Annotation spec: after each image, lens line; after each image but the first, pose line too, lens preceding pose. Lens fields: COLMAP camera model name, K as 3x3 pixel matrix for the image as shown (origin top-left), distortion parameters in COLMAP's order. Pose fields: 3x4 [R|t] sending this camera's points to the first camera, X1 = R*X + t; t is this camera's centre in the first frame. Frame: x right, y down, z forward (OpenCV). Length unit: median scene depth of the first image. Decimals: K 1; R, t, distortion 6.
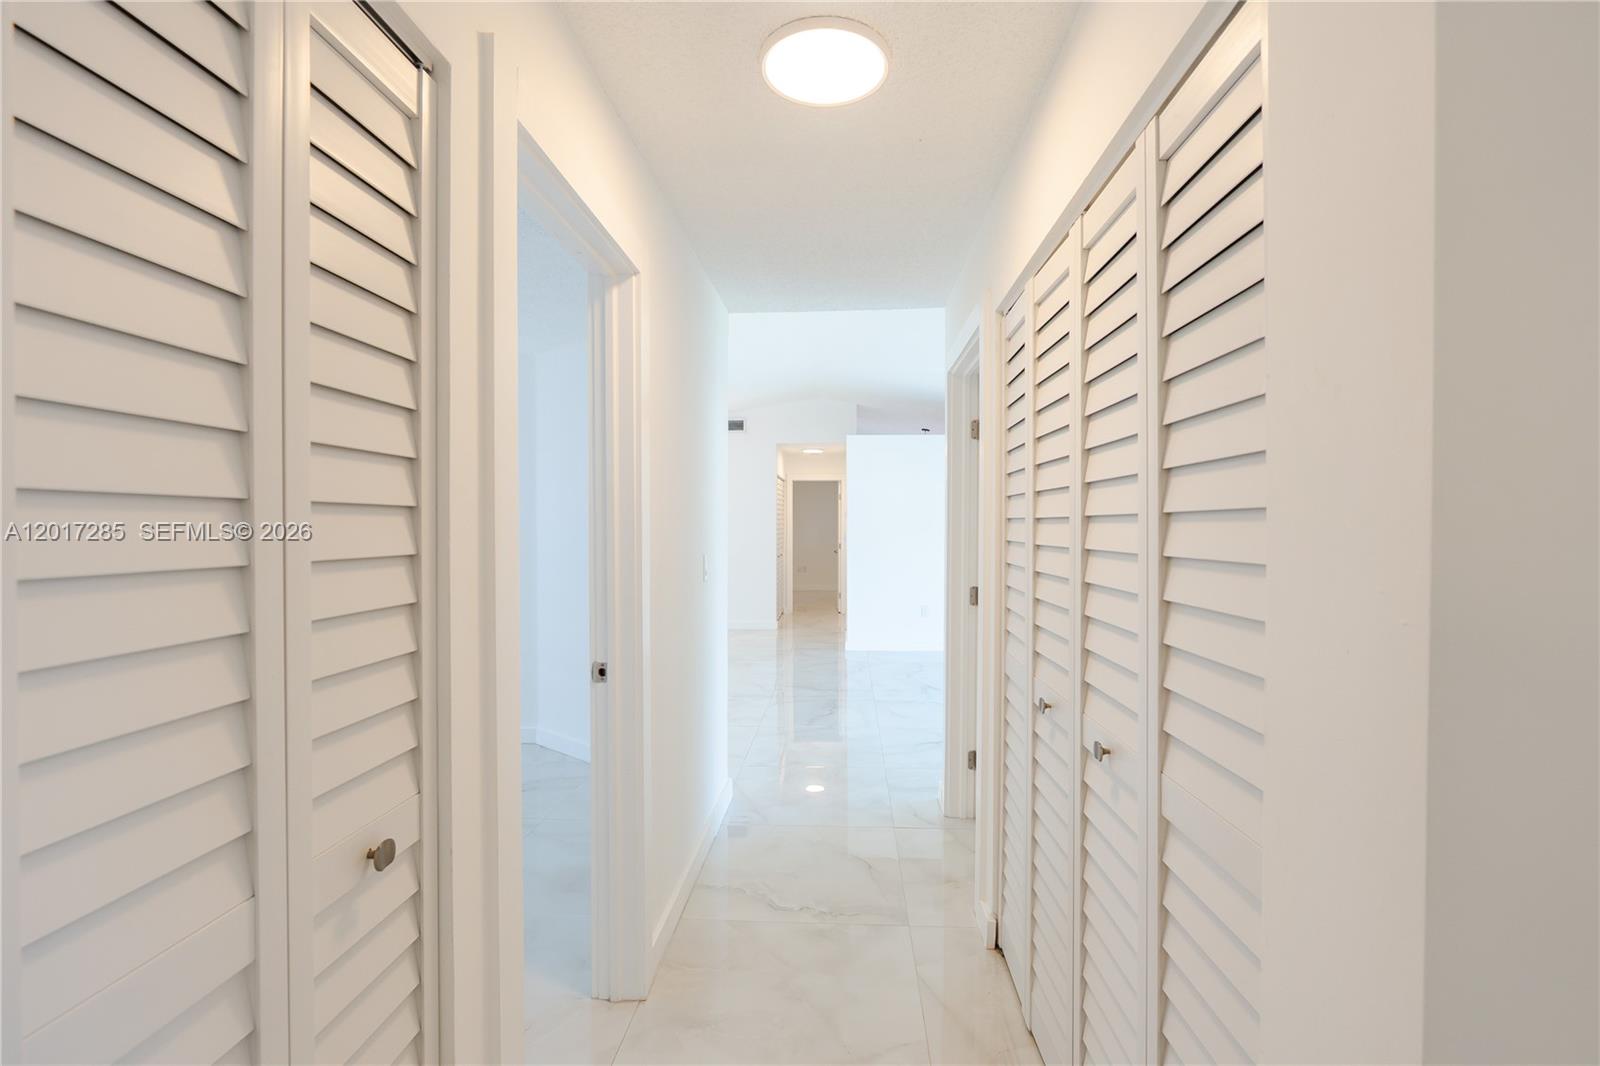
lens RADIAL K [[733.4, 0, 802.6], [0, 733.4, 528.6], [0, 0, 1]] dist [-0.010617, 0.002122]
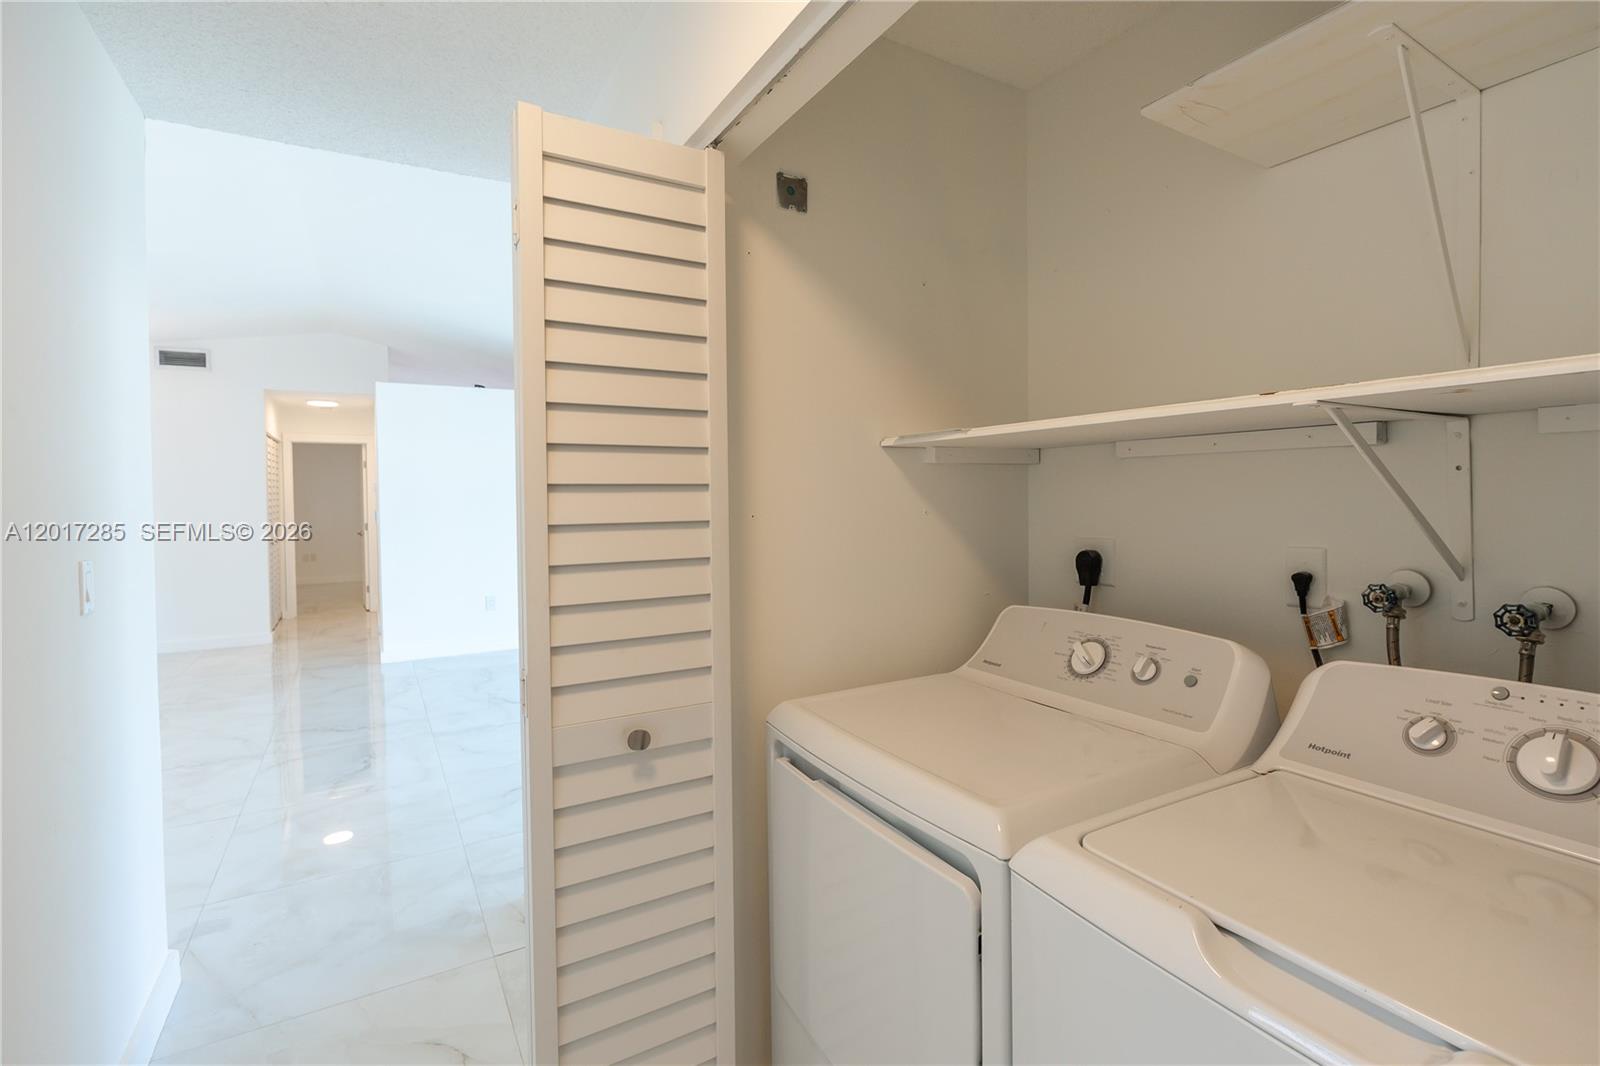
lens RADIAL K [[733.4, 0, 799.8], [0, 733.4, 520.1], [0, 0, 1]] dist [-0.010617, 0.002122]
pose [[0.829522, -0.022848, 0.558006, -0.001617], [0.009565, 0.999597, 0.026710, -0.000165], [-0.558392, -0.016819, 0.829407, 0.110354]]
